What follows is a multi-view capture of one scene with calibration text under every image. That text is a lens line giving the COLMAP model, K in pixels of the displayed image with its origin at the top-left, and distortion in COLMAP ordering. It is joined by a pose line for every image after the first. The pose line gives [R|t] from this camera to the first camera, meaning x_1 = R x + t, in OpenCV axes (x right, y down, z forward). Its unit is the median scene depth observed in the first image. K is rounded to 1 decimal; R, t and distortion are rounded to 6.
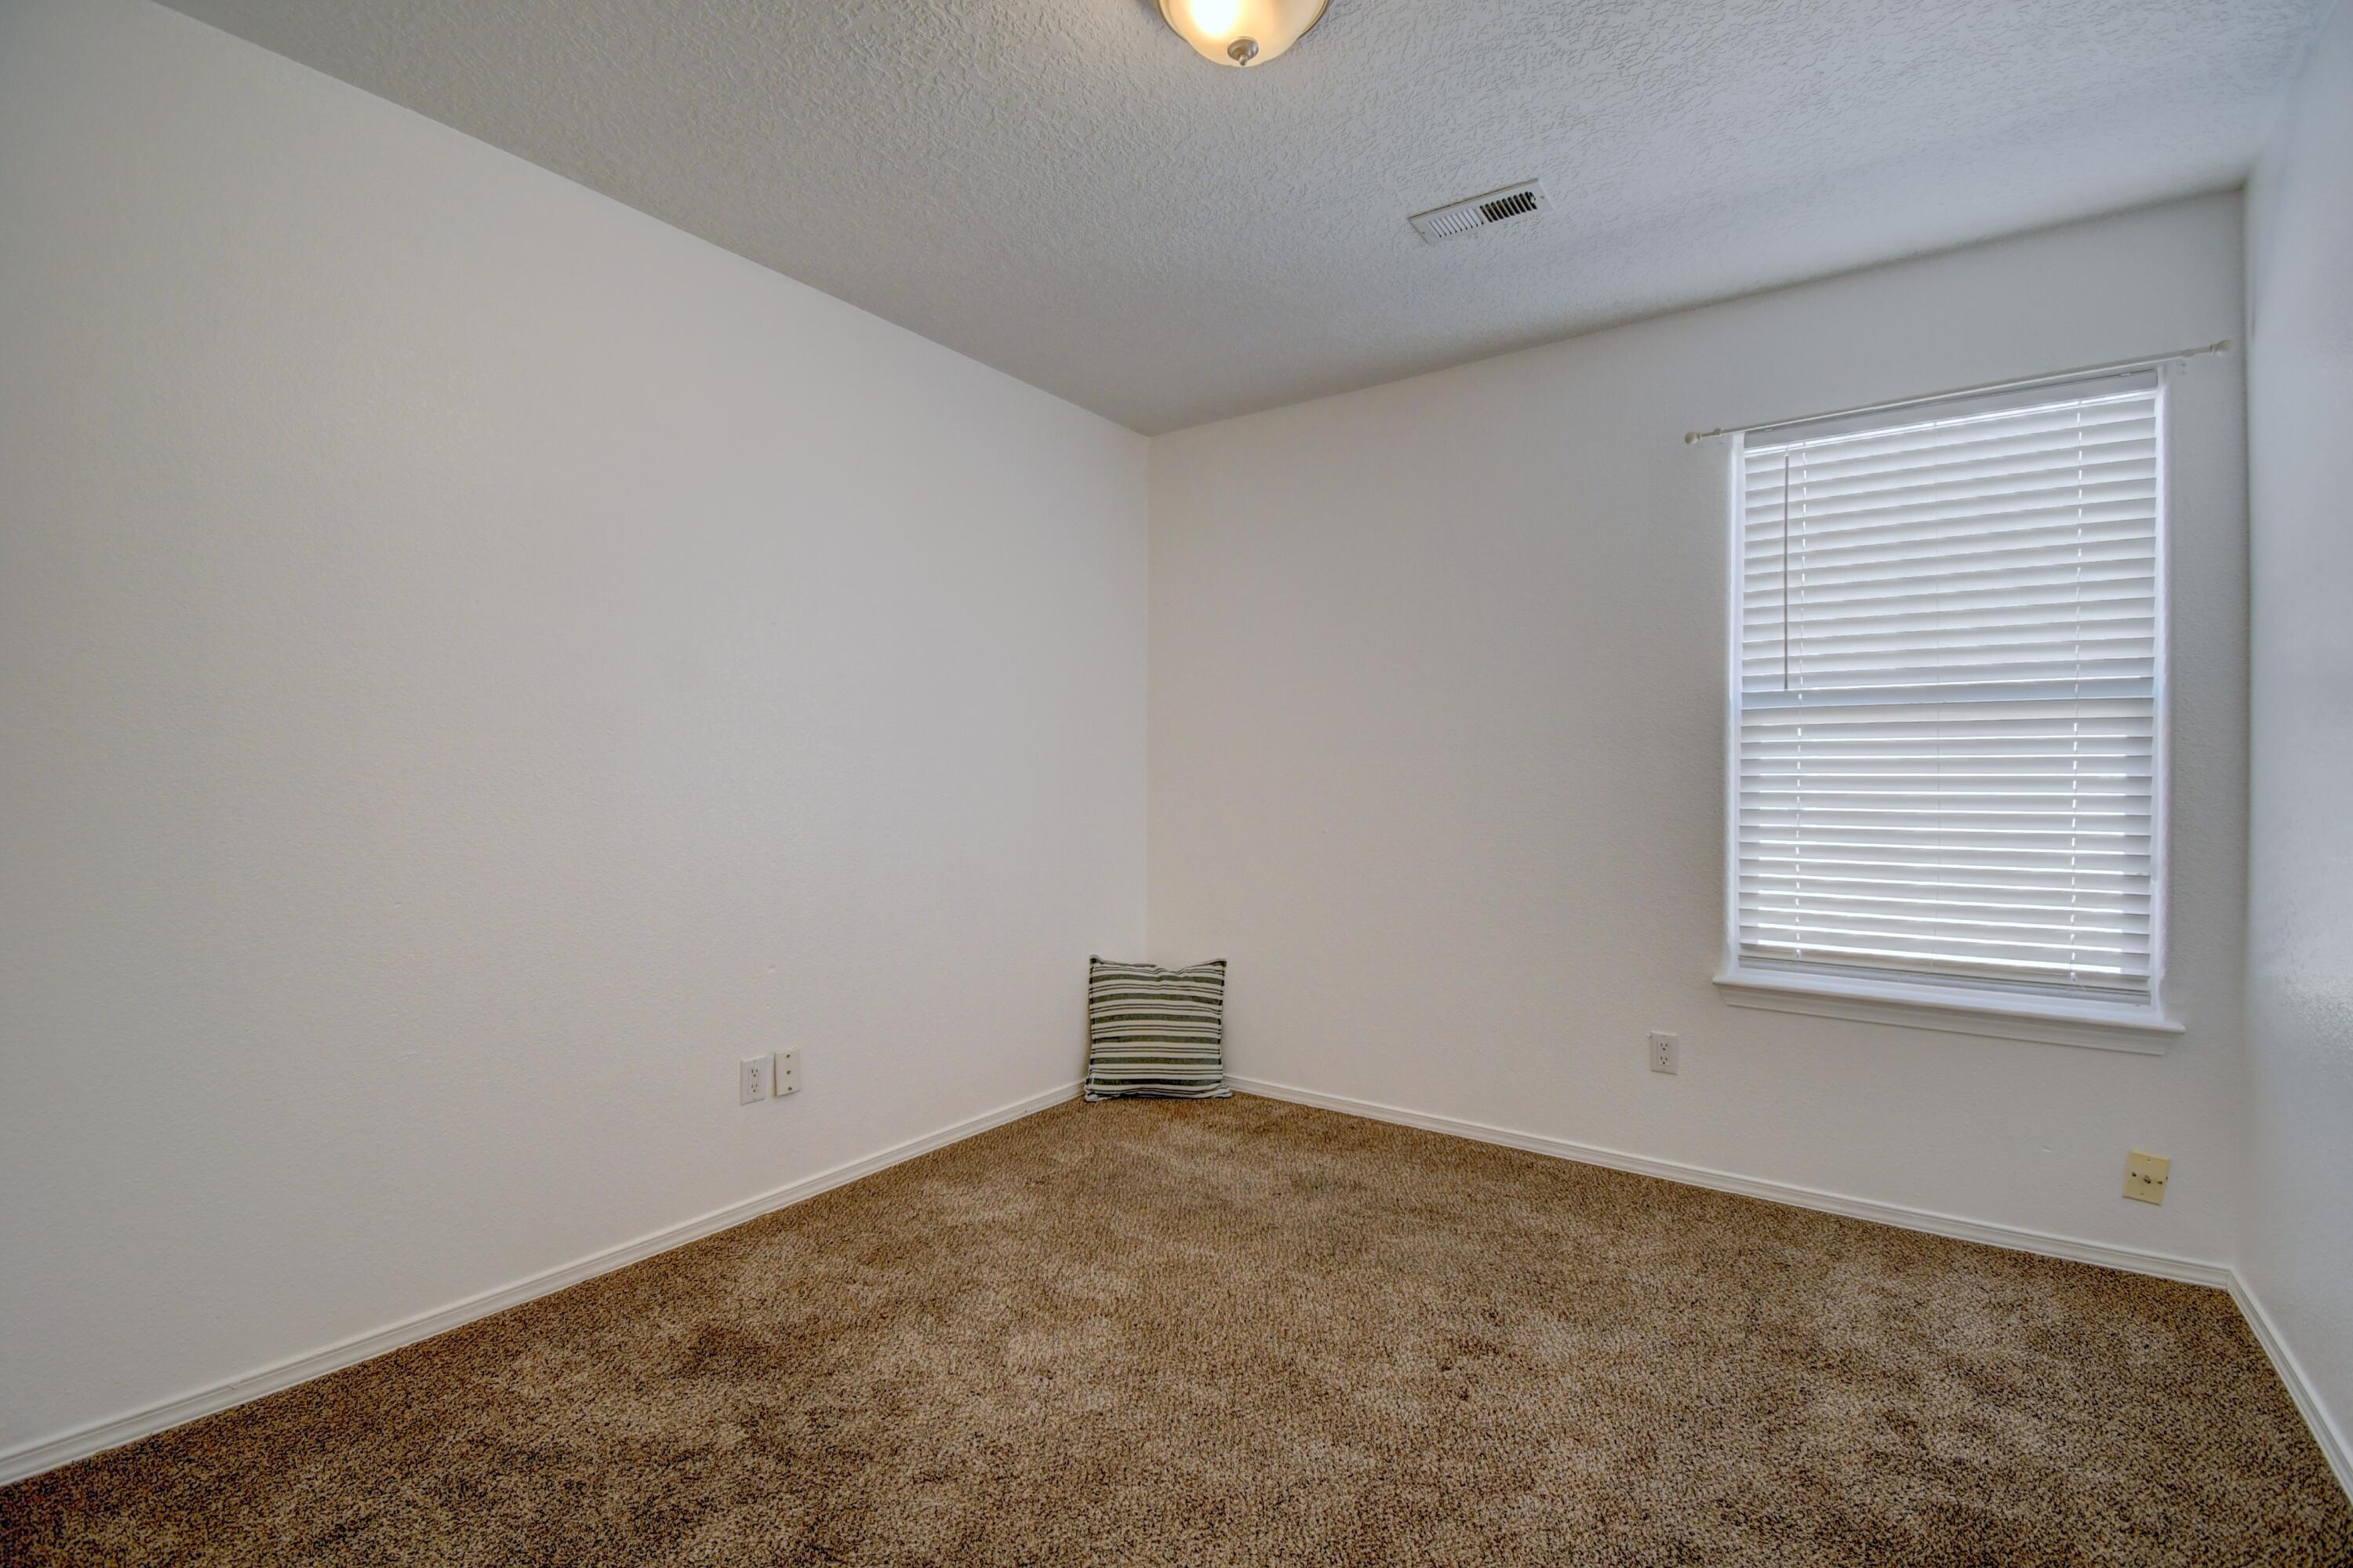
lens RADIAL K [[1044.9, 0, 1166.9], [0, 1044.9, 787.3], [0, 0, 1]] dist [0.002979, -0.015910]
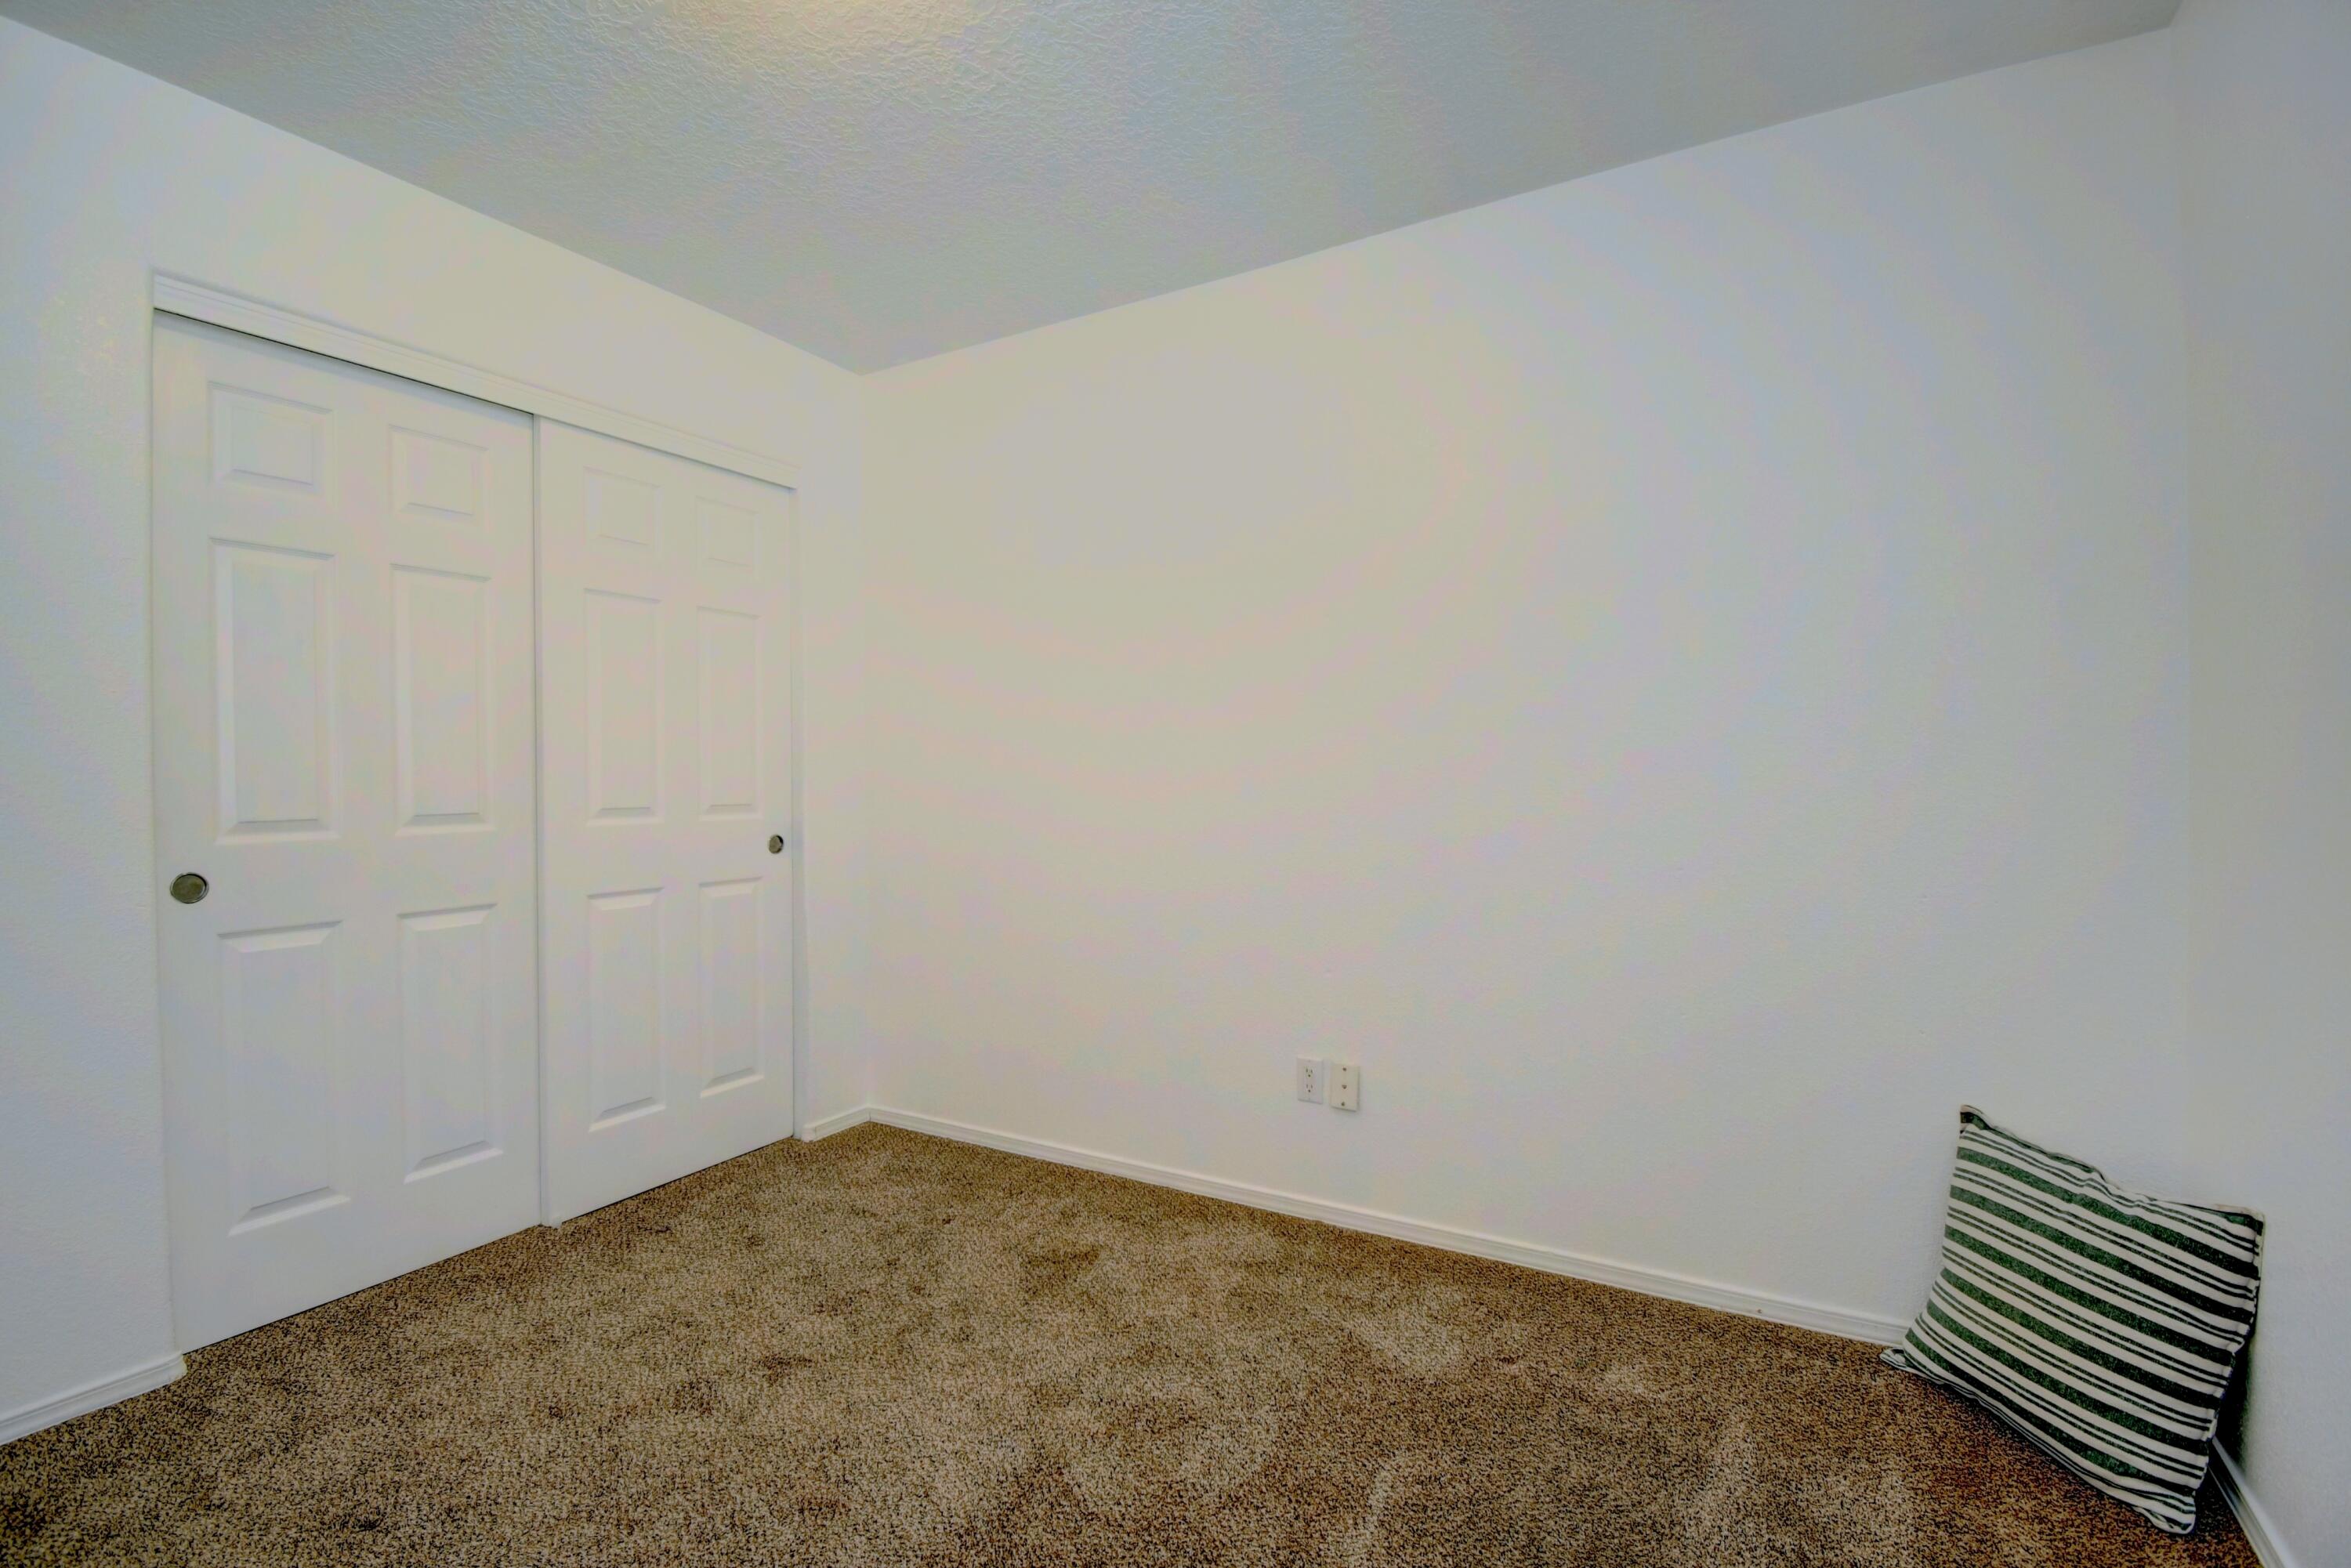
lens RADIAL K [[1043.9, 0, 1166.0], [0, 1043.9, 787.3], [0, 0, 1]] dist [0.002979, -0.015910]
pose [[0.099902, 0.008103, -0.994964, 0.498455], [-0.002336, 0.999966, 0.007909, -0.004090], [0.994994, 0.001534, 0.099918, 0.666851]]
